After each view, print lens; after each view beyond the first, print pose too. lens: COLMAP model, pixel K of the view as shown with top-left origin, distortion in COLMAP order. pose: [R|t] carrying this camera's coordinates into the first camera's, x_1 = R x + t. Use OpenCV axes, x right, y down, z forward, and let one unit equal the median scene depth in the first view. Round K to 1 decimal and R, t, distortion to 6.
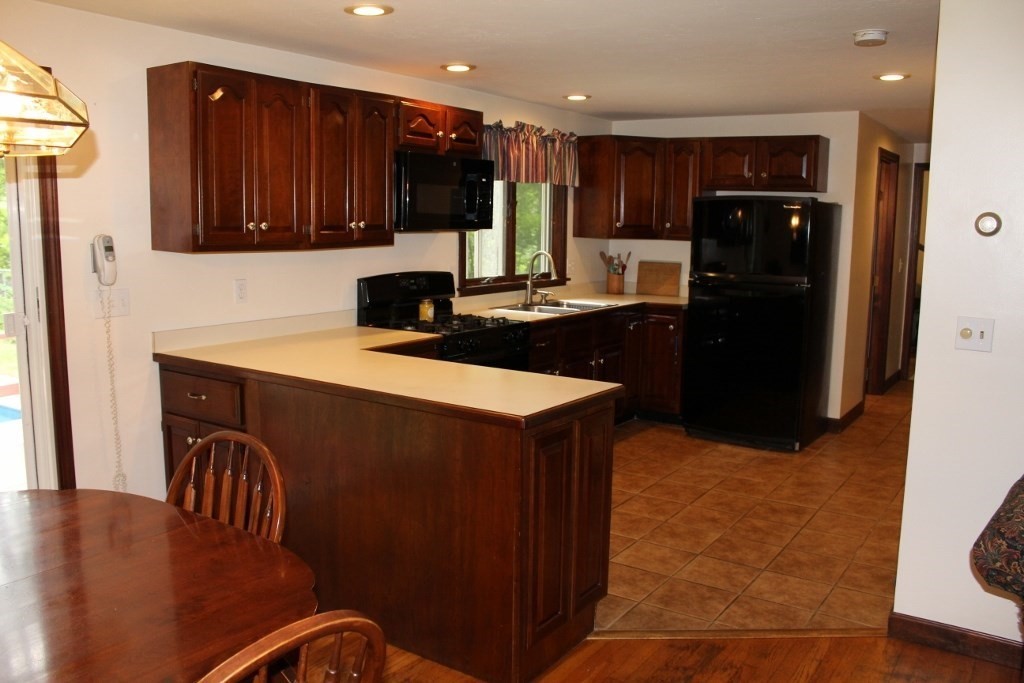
lens RADIAL K [[853.8, 0, 506.8], [0, 853.8, 343.1], [0, 0, 1]] dist [-0.149552, 0.122123]
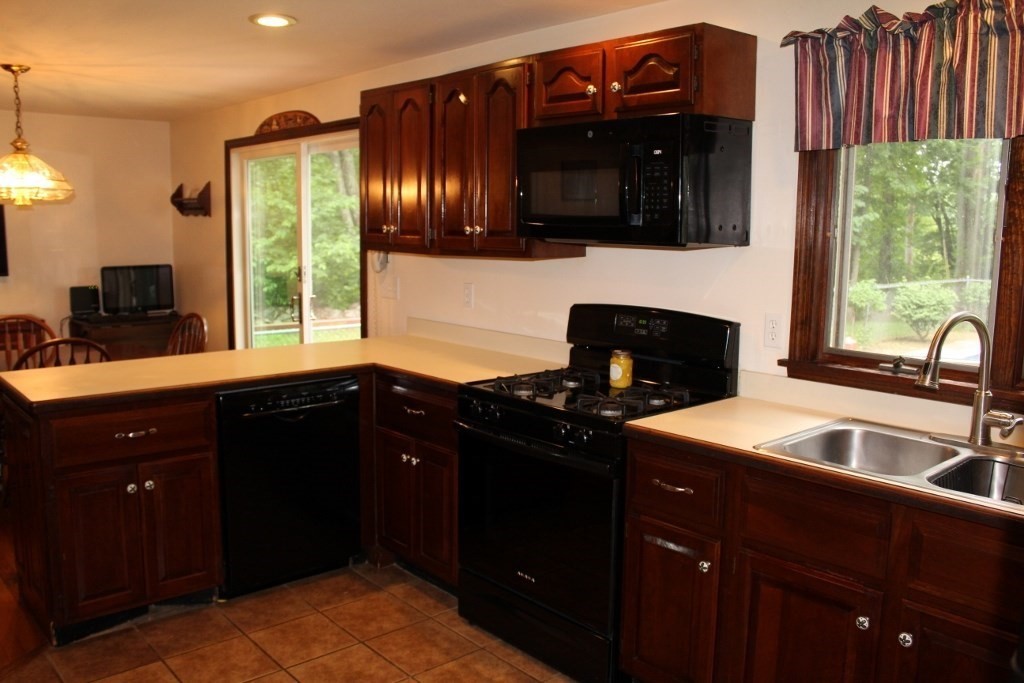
lens RADIAL K [[853.8, 0, 506.8], [0, 853.8, 343.1], [0, 0, 1]] dist [-0.149552, 0.122123]
pose [[-0.246217, 0.121061, -0.961624, 0.560692], [-0.155699, 0.974342, 0.162528, -0.153042], [0.956627, 0.189741, -0.221051, 1.102590]]
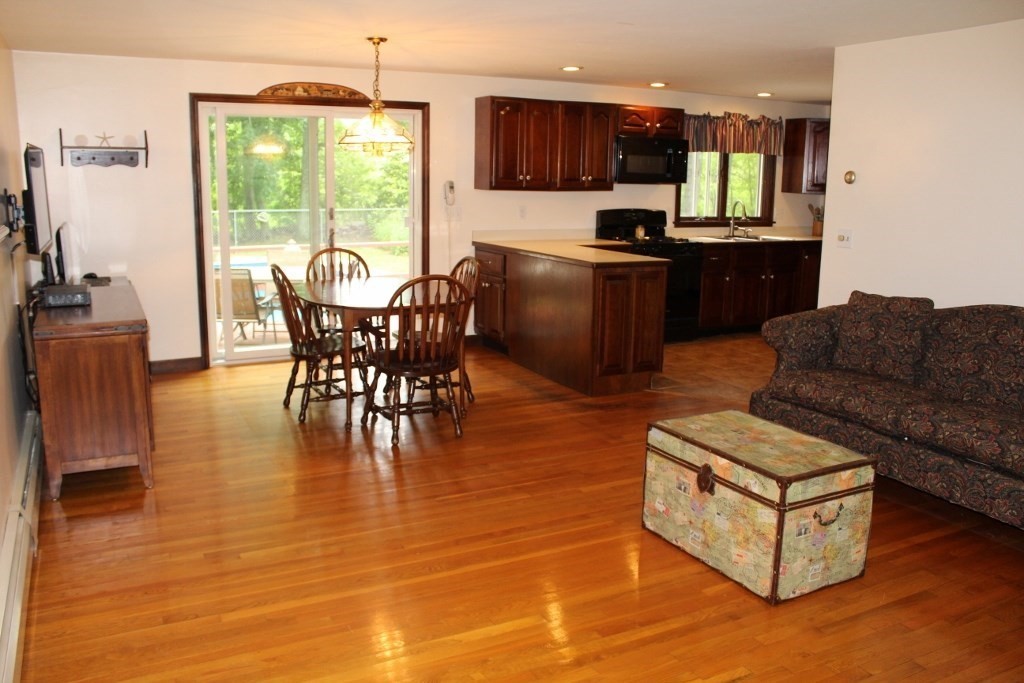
lens RADIAL K [[853.8, 0, 506.8], [0, 853.8, 343.1], [0, 0, 1]] dist [-0.149552, 0.122123]
pose [[0.883534, 0.093199, -0.459000, 0.468250], [-0.072546, 0.995407, 0.062472, 0.094244], [0.462714, -0.021898, 0.886237, -0.591324]]
